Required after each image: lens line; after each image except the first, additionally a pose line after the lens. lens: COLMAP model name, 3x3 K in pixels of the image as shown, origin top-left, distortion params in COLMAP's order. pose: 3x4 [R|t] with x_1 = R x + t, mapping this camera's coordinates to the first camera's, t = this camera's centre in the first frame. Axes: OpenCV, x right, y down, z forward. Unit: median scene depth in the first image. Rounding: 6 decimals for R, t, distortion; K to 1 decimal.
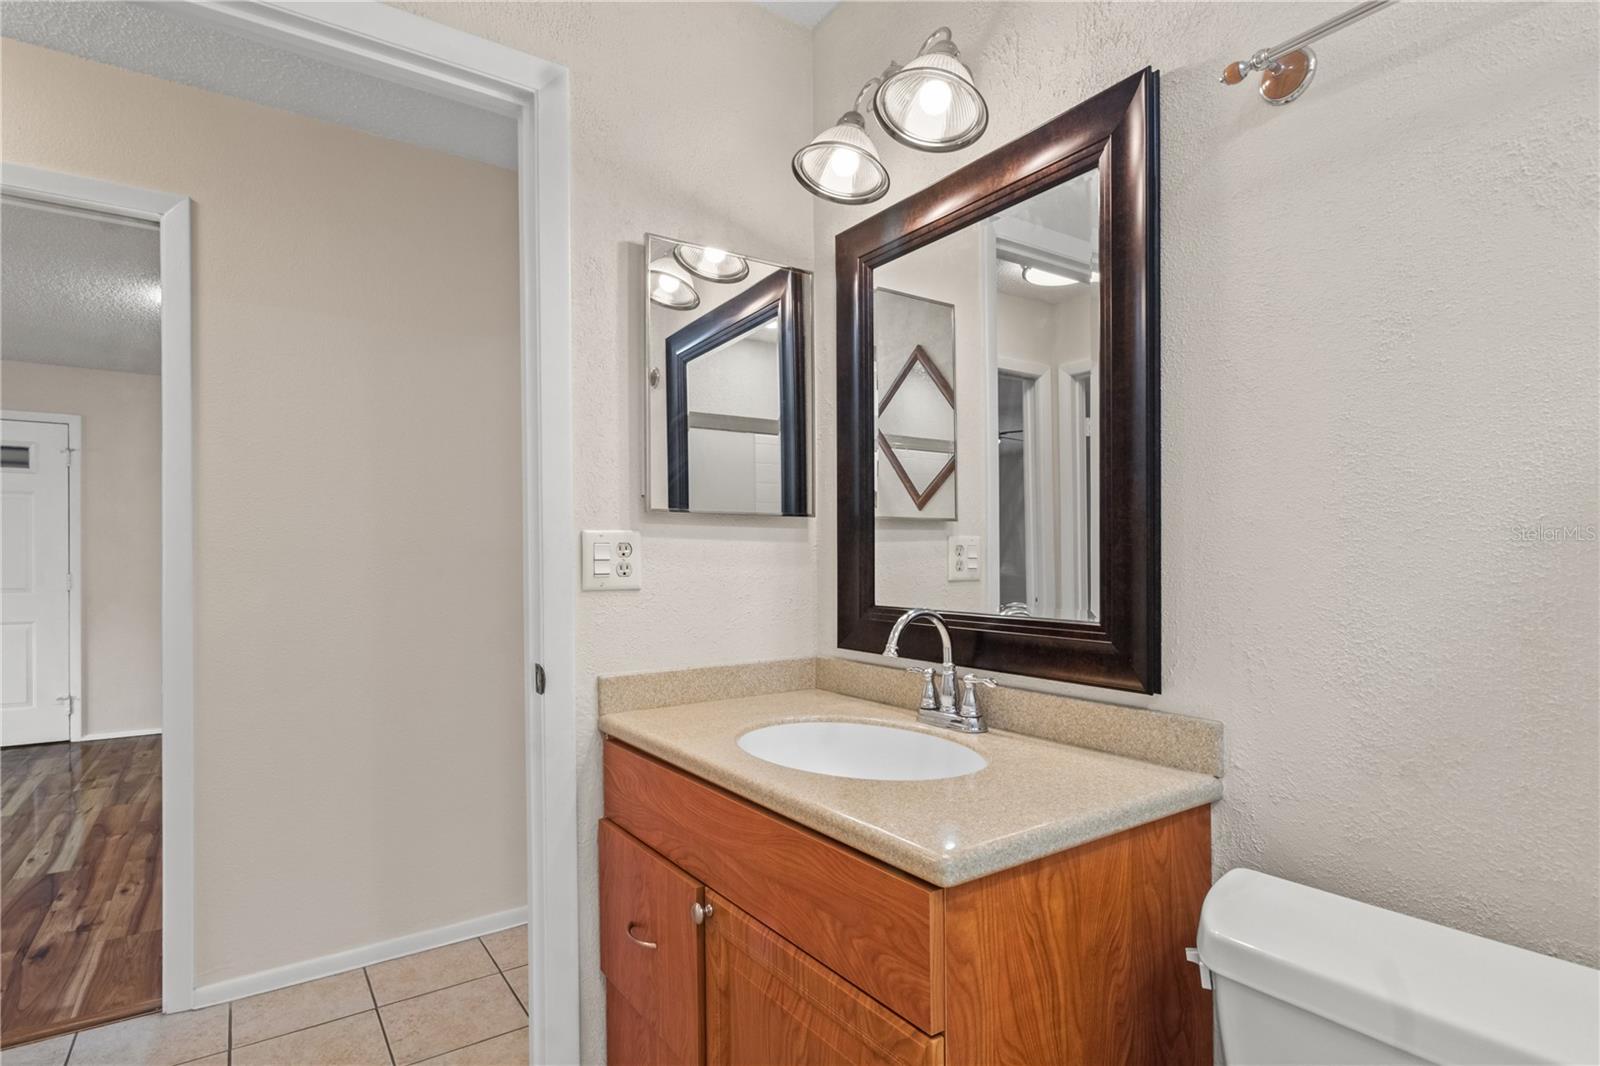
lens RADIAL K [[823.4, 0, 803.9], [0, 823.4, 540.8], [0, 0, 1]] dist [0.003778, 0.000202]
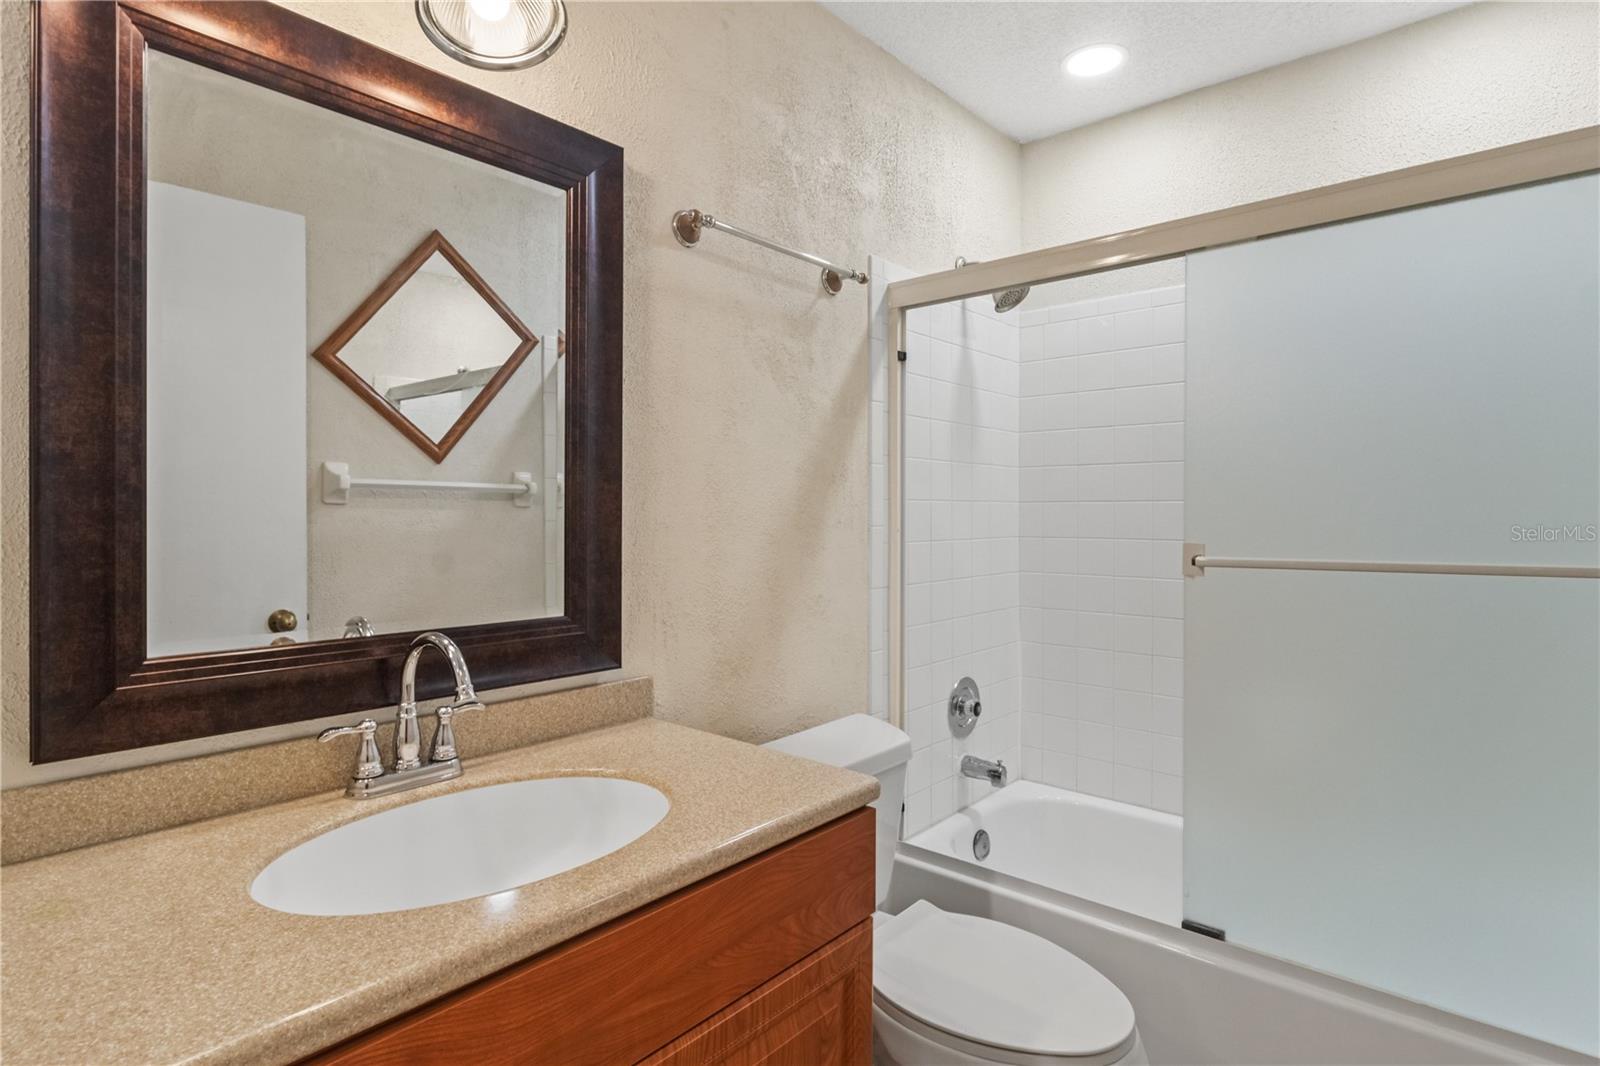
lens RADIAL K [[823.4, 0, 802.3], [0, 823.4, 528.8], [0, 0, 1]] dist [0.003778, 0.000202]
pose [[-0.248771, -0.005865, 0.968544, -0.752143], [-0.014641, 0.999890, 0.002294, -0.020142], [-0.968452, -0.013610, -0.248830, 0.979332]]
